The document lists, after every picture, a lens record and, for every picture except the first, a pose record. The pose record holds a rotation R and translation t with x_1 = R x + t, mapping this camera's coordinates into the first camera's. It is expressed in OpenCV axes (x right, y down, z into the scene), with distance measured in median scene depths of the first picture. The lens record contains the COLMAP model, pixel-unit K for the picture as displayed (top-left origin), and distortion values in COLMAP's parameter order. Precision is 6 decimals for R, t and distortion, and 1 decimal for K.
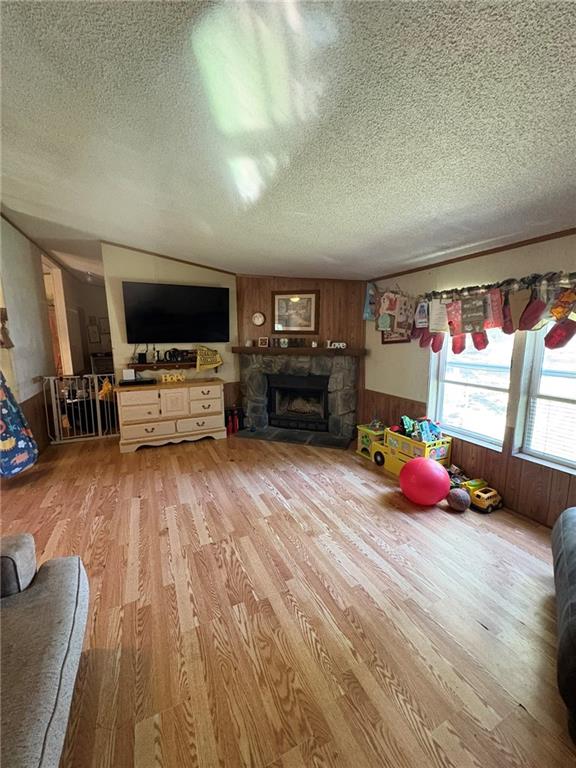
lens RADIAL K [[304.6, 0, 288.0], [0, 304.6, 384.0], [0, 0, 1]] dist [0.000409, 0.000041]
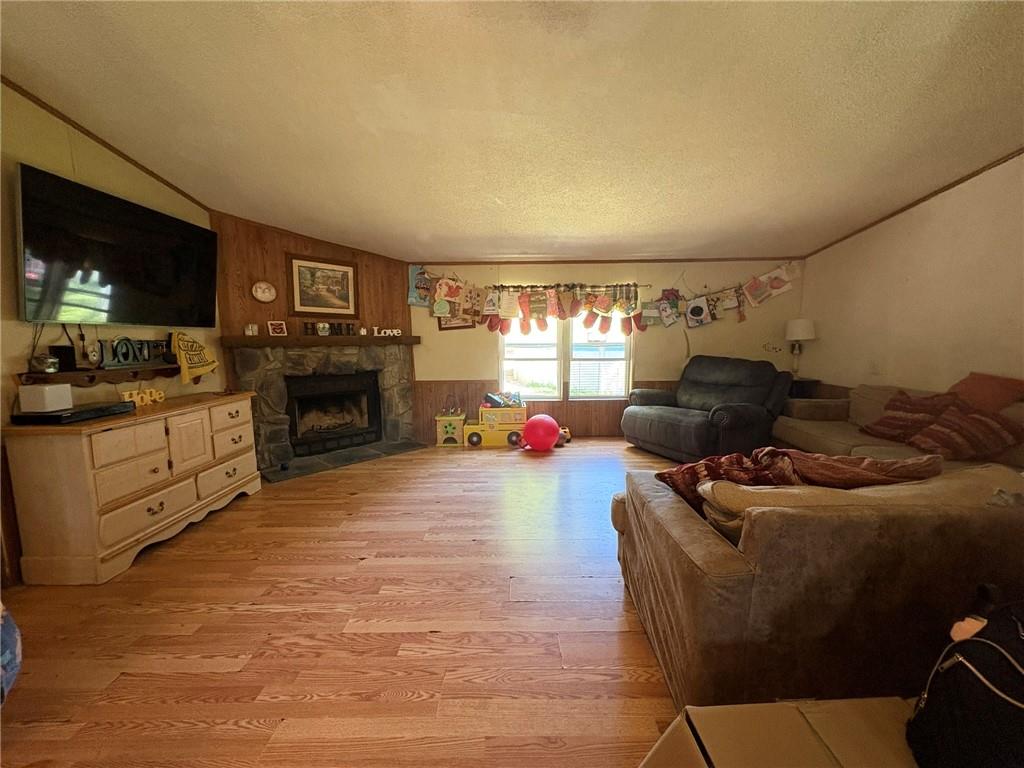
lens RADIAL K [[406.1, 0, 512.0], [0, 406.1, 384.0], [0, 0, 1]] dist [0.000409, 0.000041]
pose [[0.432701, -0.102329, 0.895711, -0.743912], [0.148039, 0.988116, 0.041371, 0.019029], [-0.889300, 0.114699, 0.442708, 0.222166]]
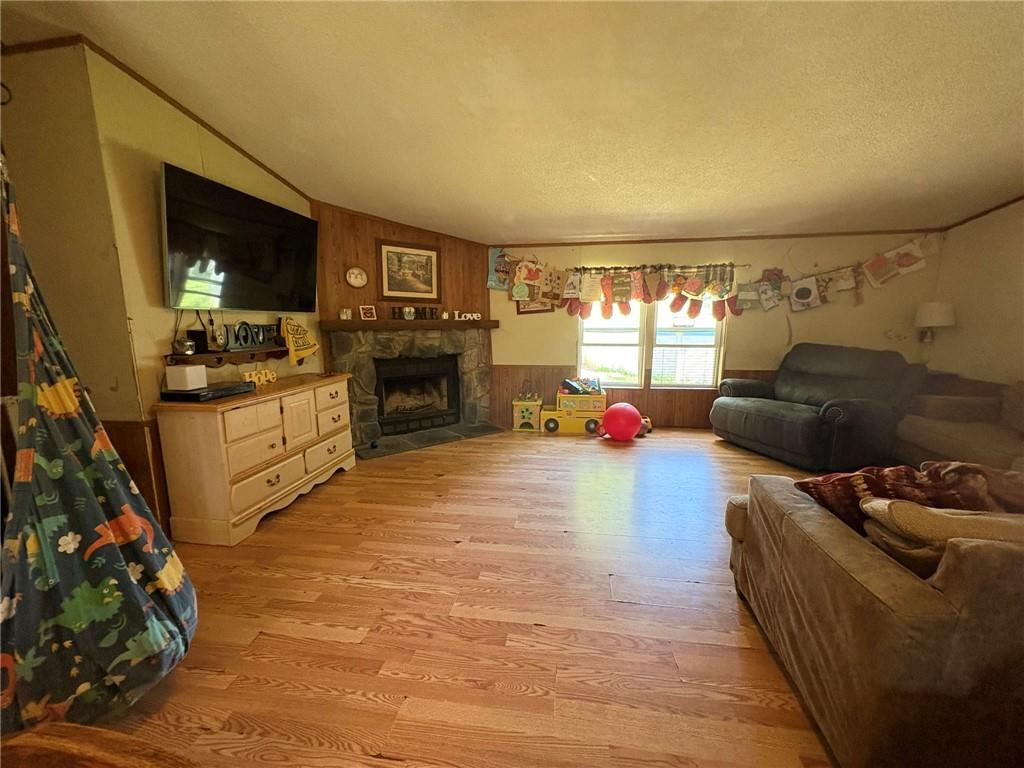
lens RADIAL K [[406.1, 0, 512.0], [0, 406.1, 384.0], [0, 0, 1]] dist [0.000409, 0.000041]
pose [[0.560104, -0.128319, 0.818424, -0.753399], [0.132390, 0.989099, 0.064475, 0.002462], [-0.817775, 0.072239, 0.570986, 0.278312]]
